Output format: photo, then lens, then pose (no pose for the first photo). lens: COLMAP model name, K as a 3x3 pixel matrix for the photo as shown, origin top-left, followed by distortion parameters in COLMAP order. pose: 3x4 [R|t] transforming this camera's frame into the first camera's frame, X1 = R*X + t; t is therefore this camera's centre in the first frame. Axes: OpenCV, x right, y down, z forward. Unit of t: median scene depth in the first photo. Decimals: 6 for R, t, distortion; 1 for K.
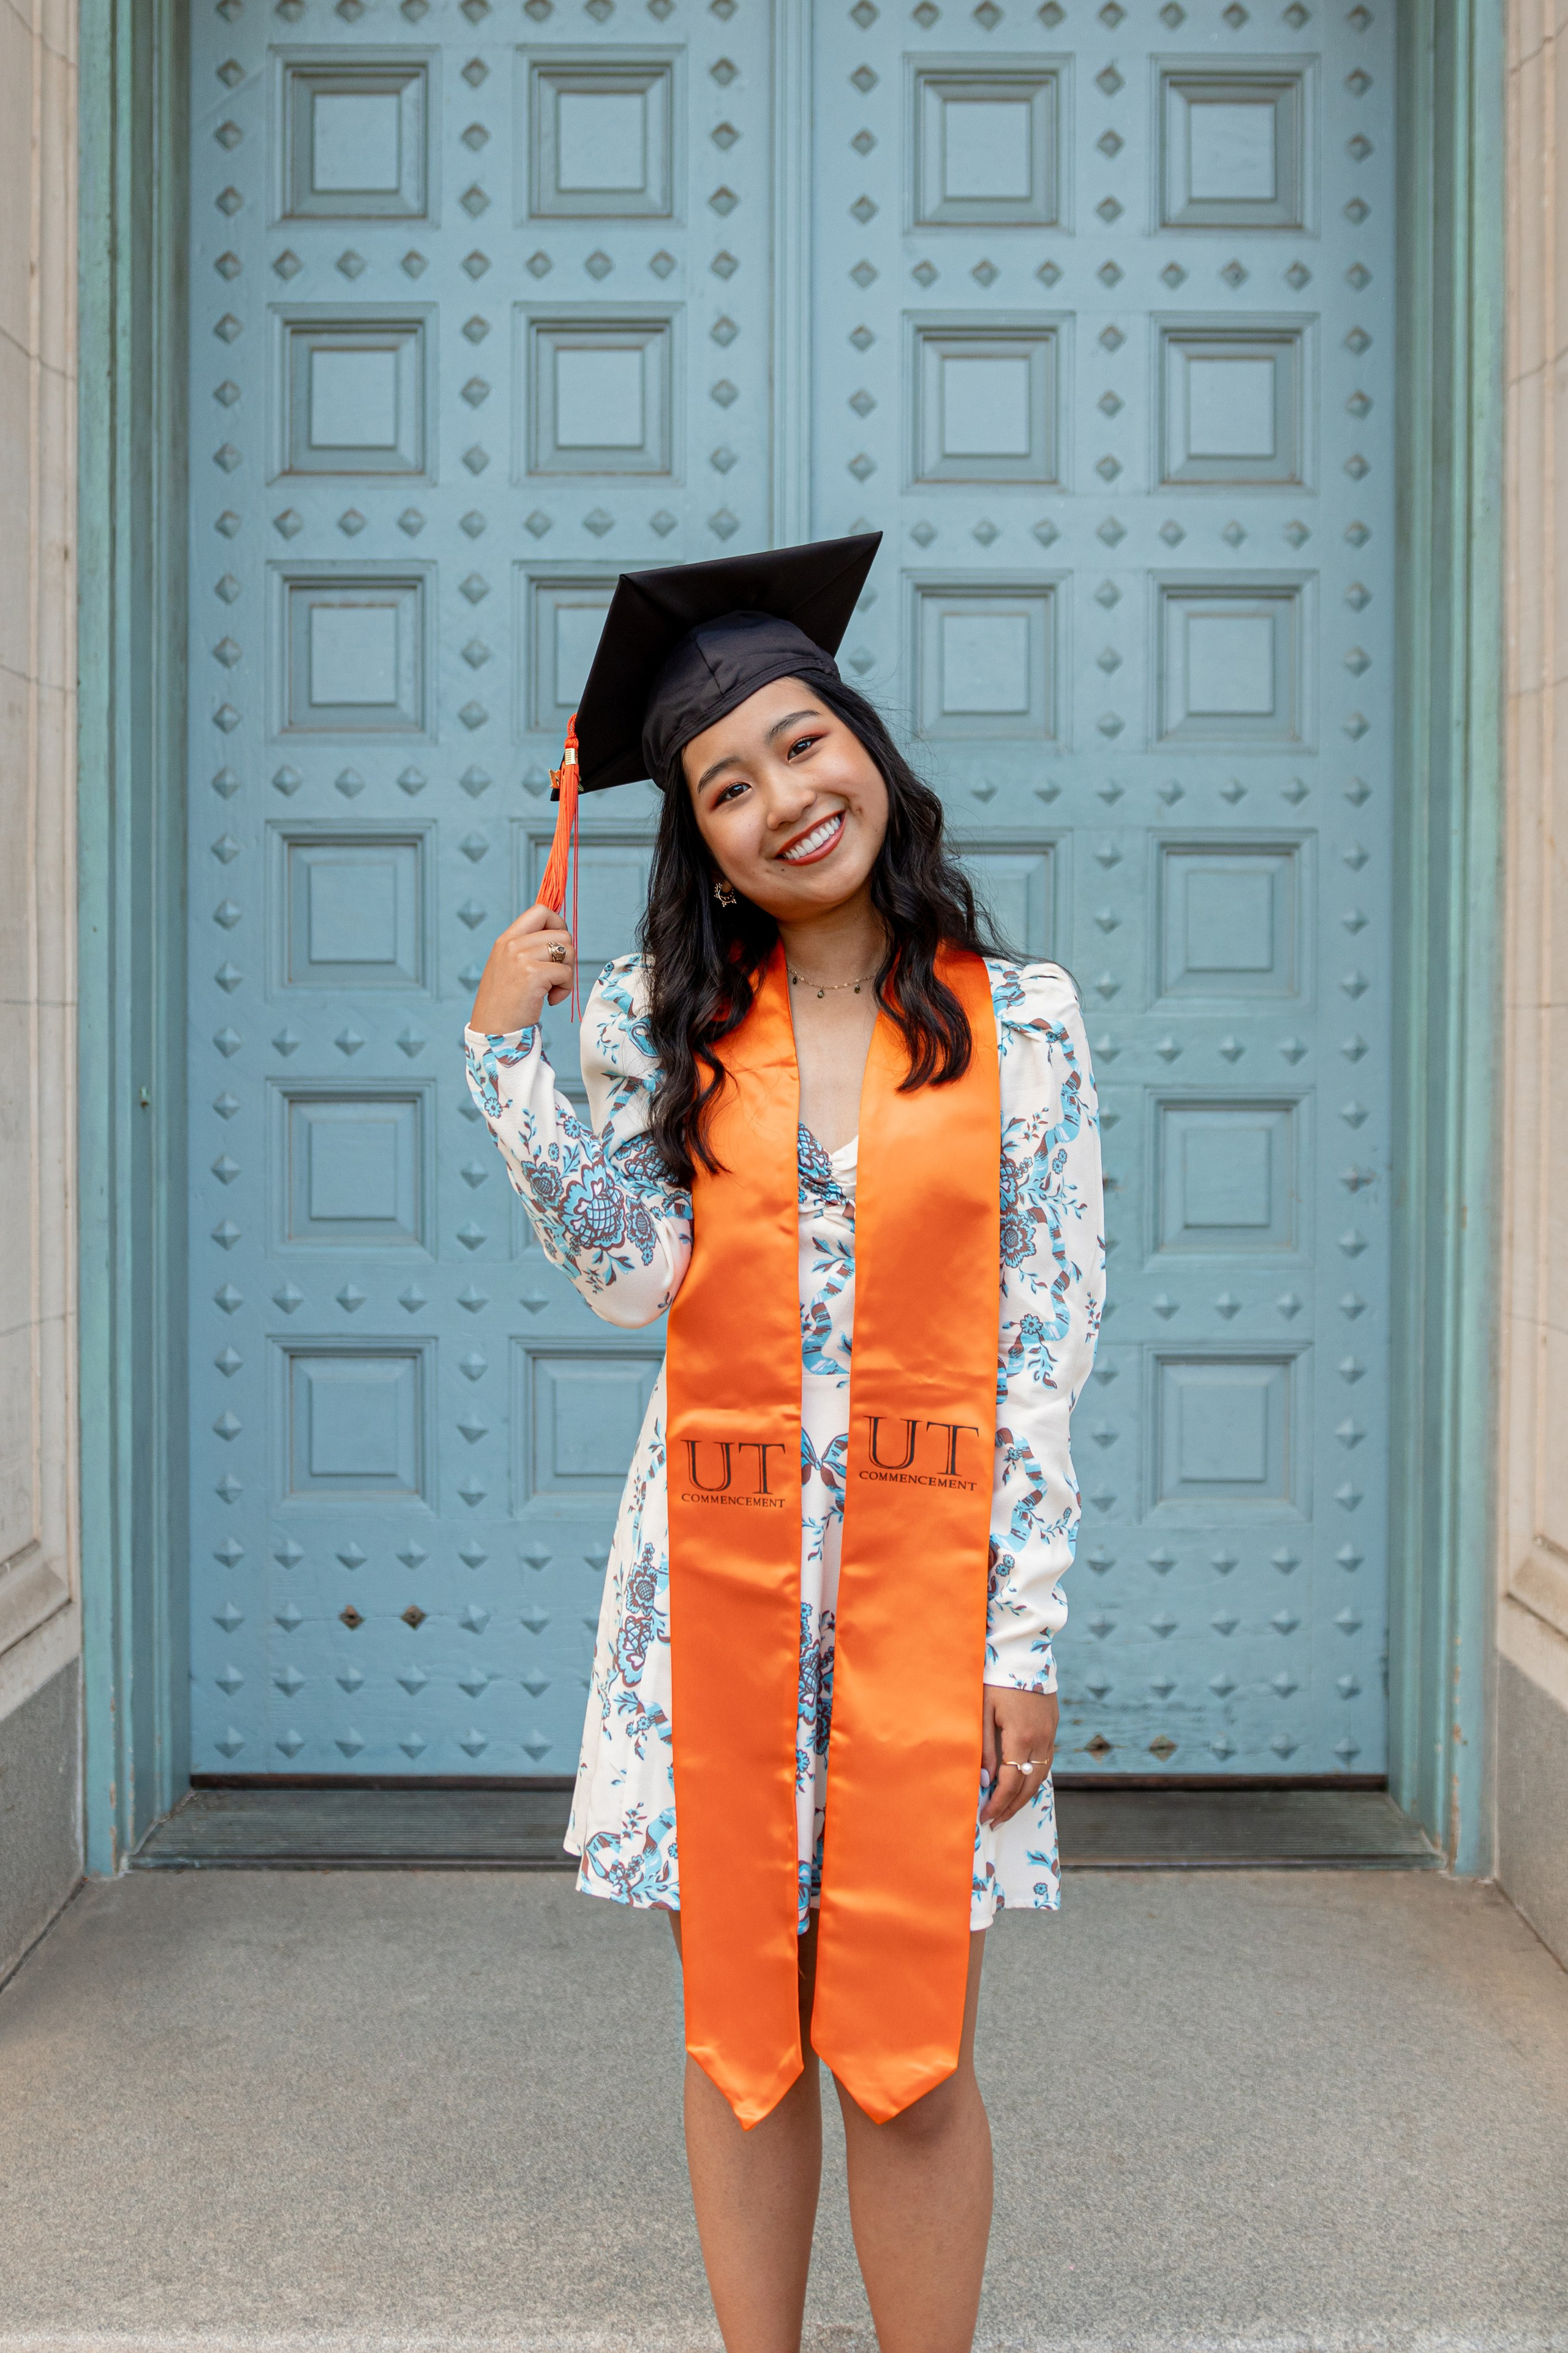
lens RADIAL K [[2486.7, 0, 786.0], [0, 2486.7, 1111.5], [0, 0, 1]] dist [-0.049527, 0.025939]
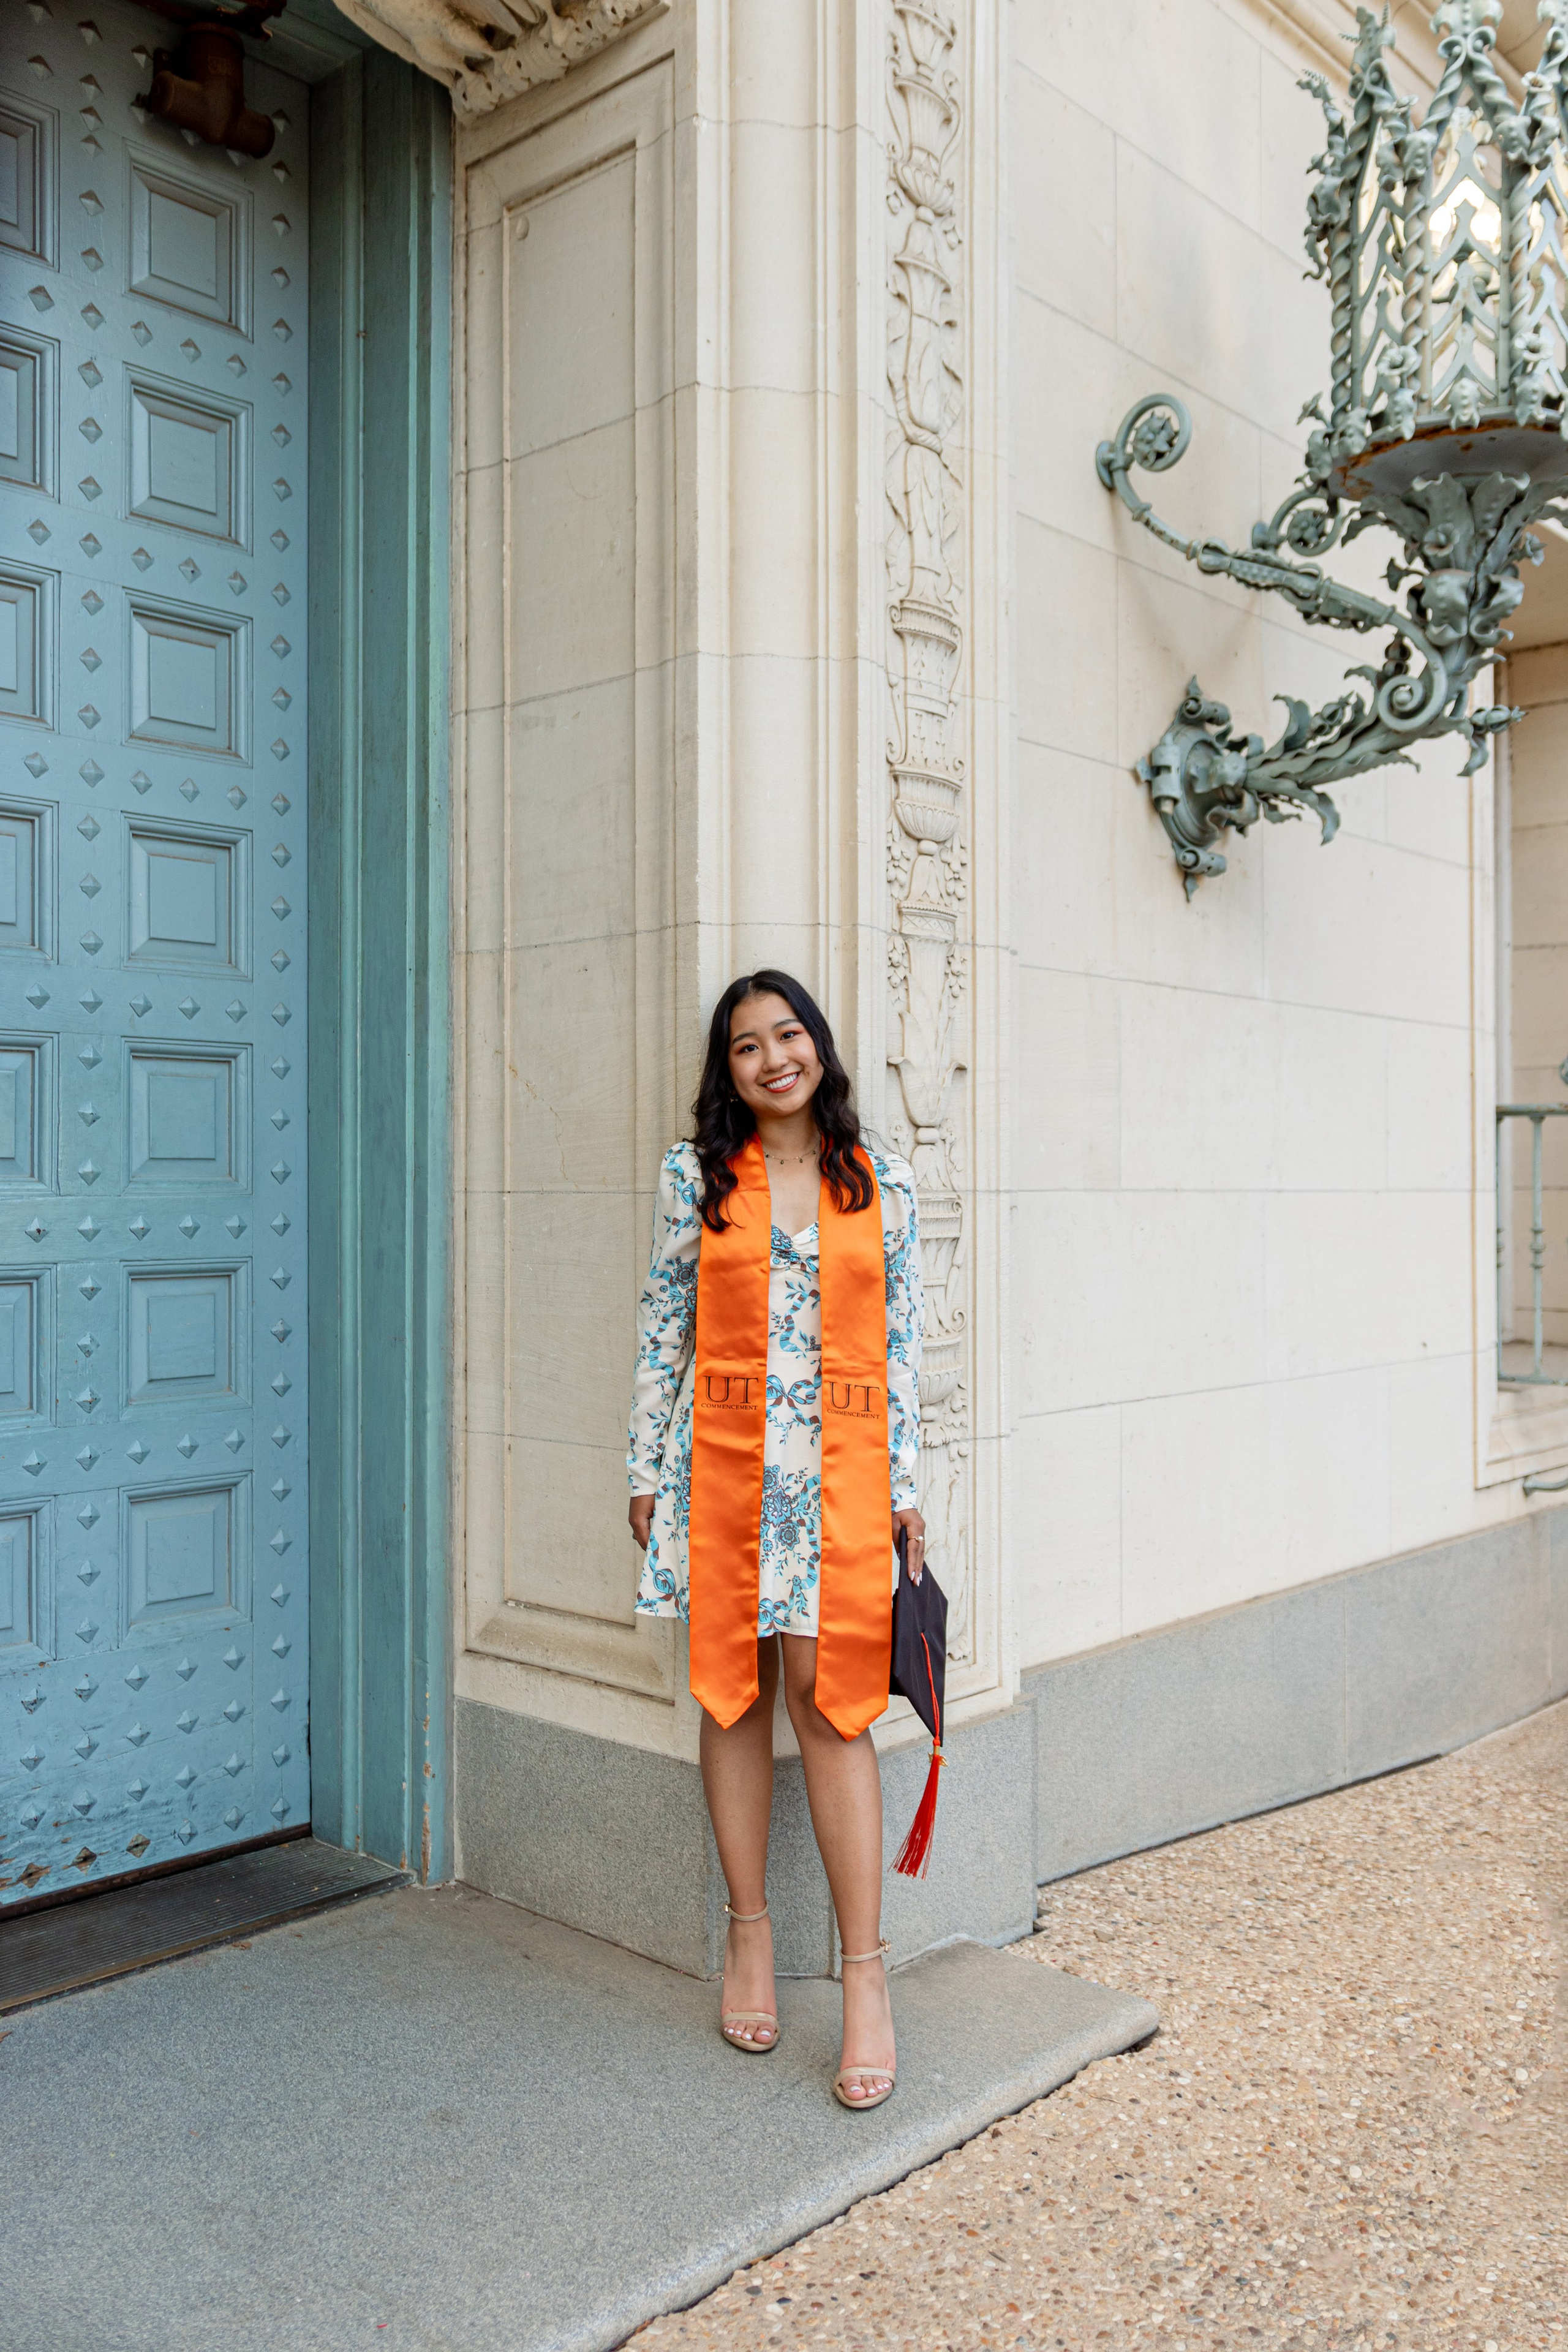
lens RADIAL K [[1983.0, 0, 791.2], [0, 1983.0, 1175.5], [0, 0, 1]] dist [0.013351, 0.002491]
pose [[0.671641, 0.003331, 0.740869, -0.326972], [0.025053, 0.999316, -0.027205, -0.016973], [-0.740453, 0.036833, 0.671098, 0.160563]]
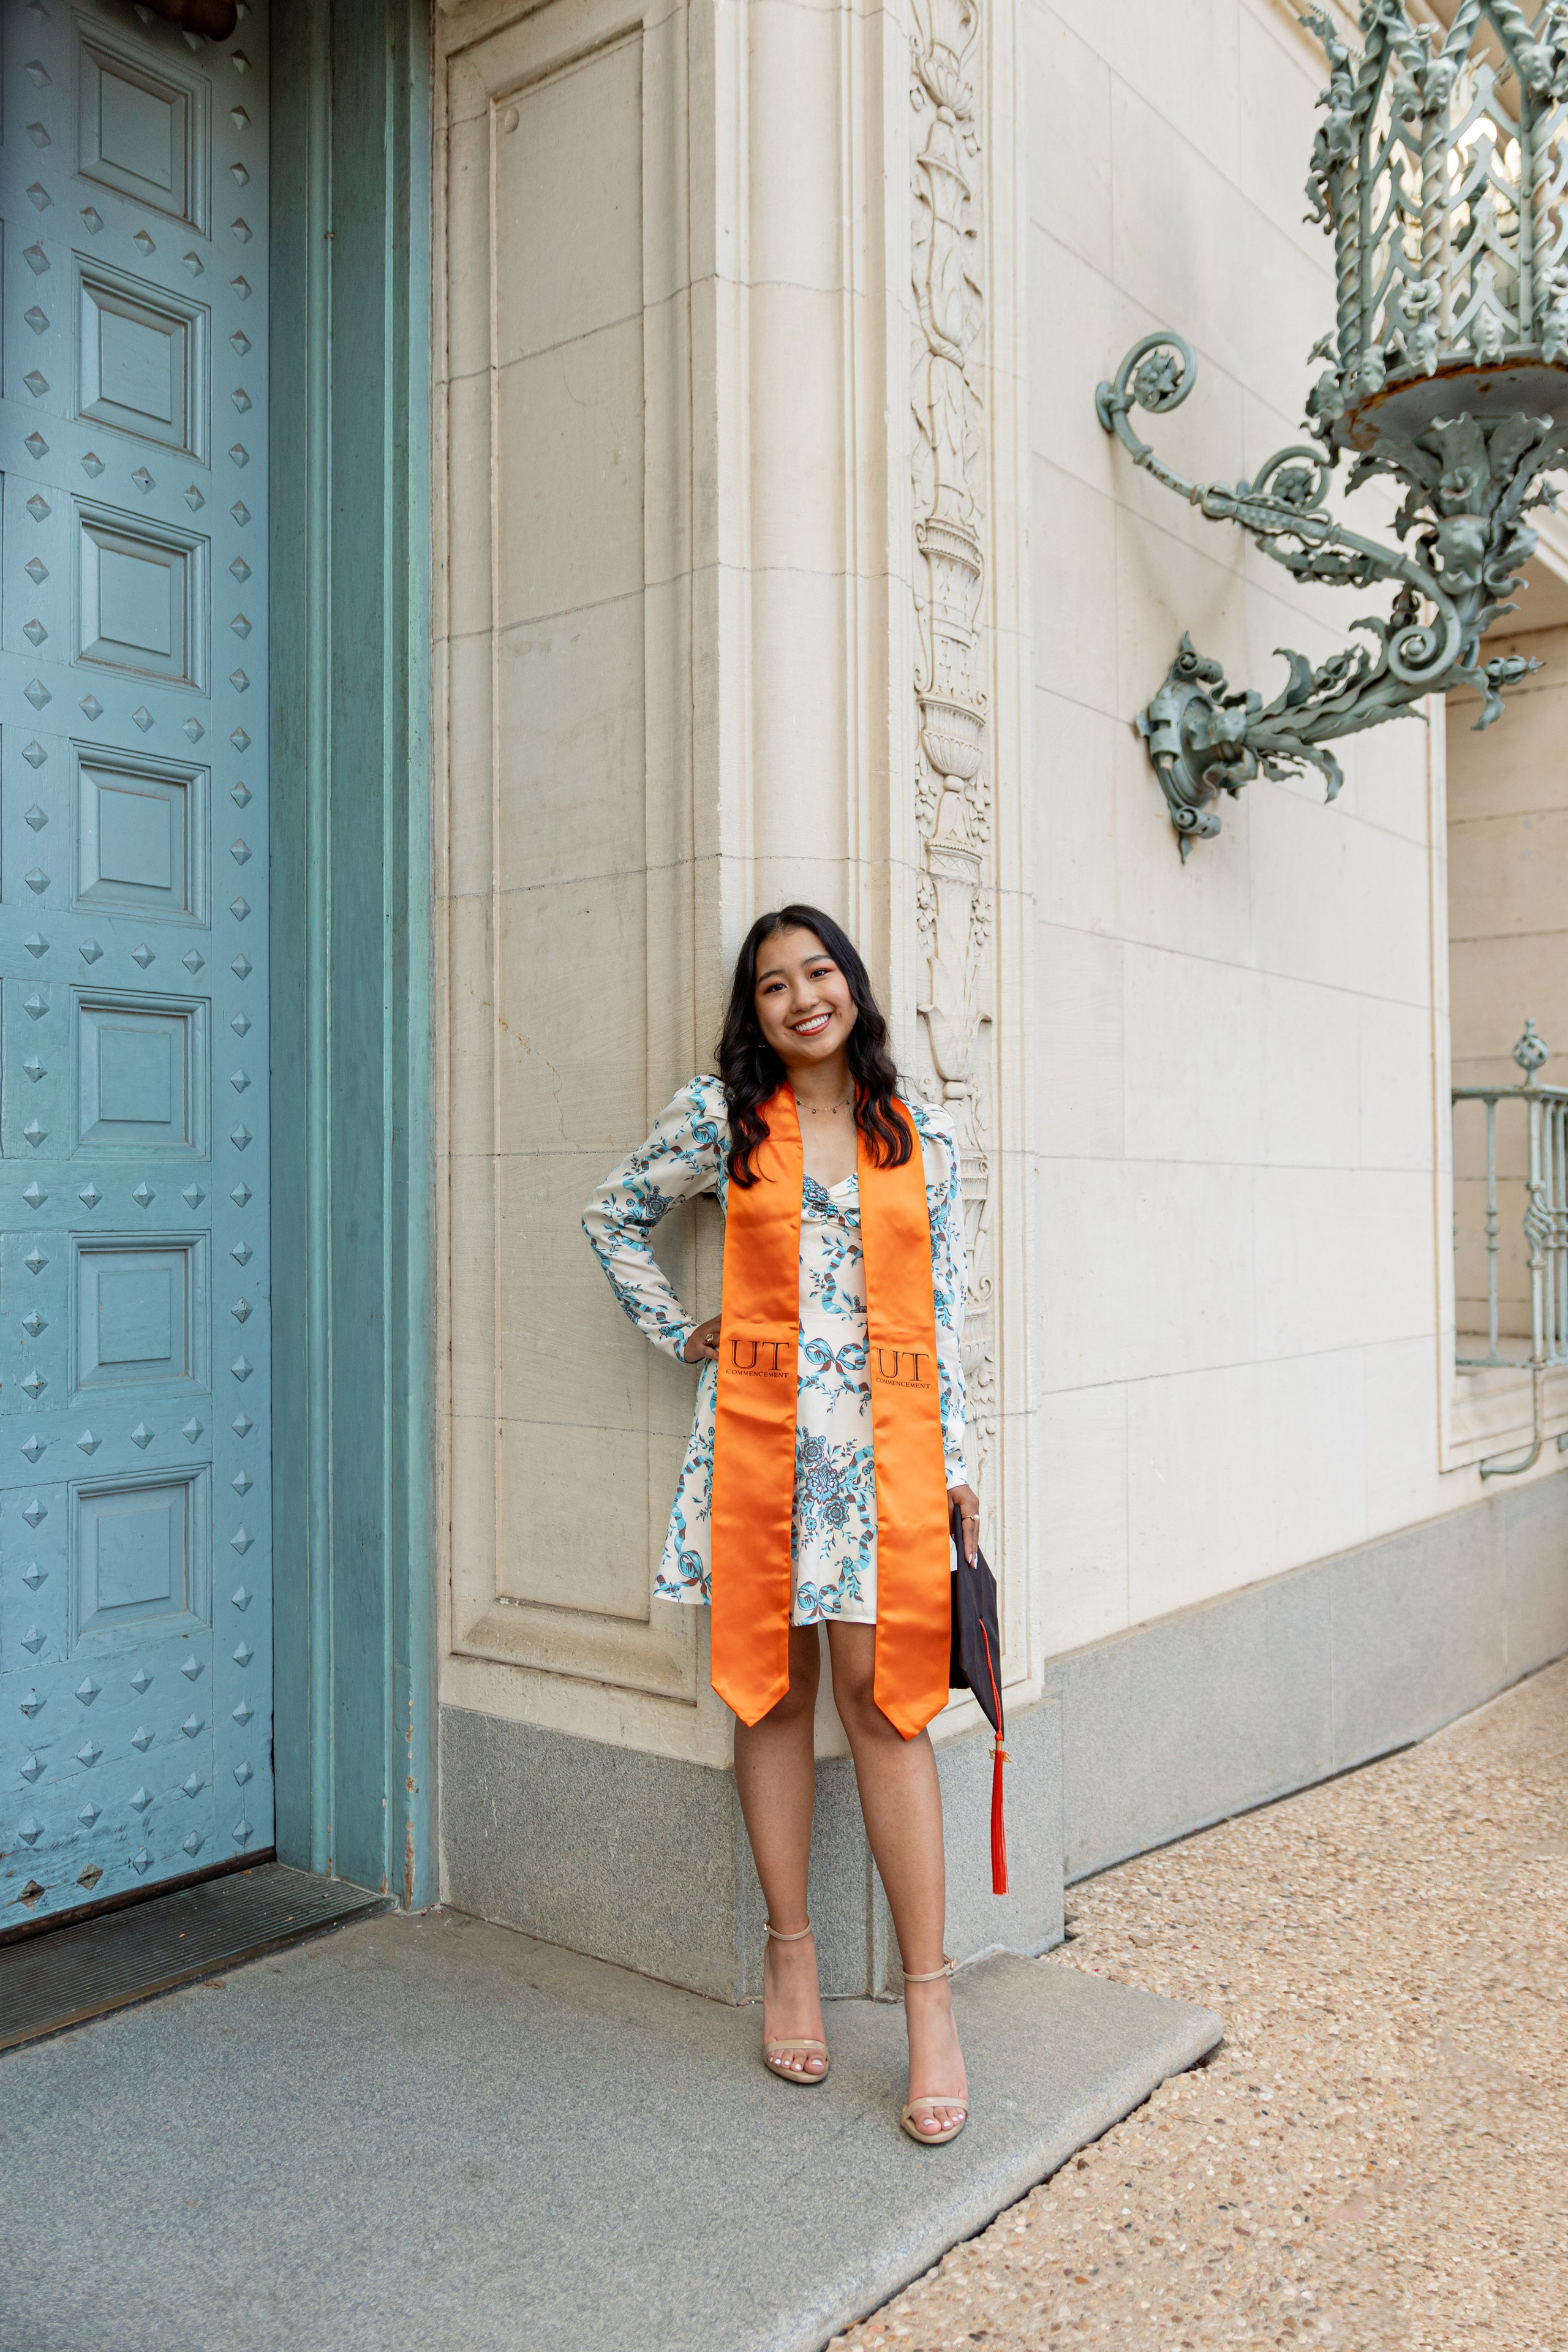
lens RADIAL K [[1928.7, 0, 793.2], [0, 1928.7, 1175.6], [0, 0, 1]] dist [0.005204, 0.002682]
pose [[0.614243, 0.009789, 0.789057, -0.307892], [0.032111, 0.998785, -0.037387, 0.006319], [-0.788464, 0.048302, 0.613182, 0.270129]]
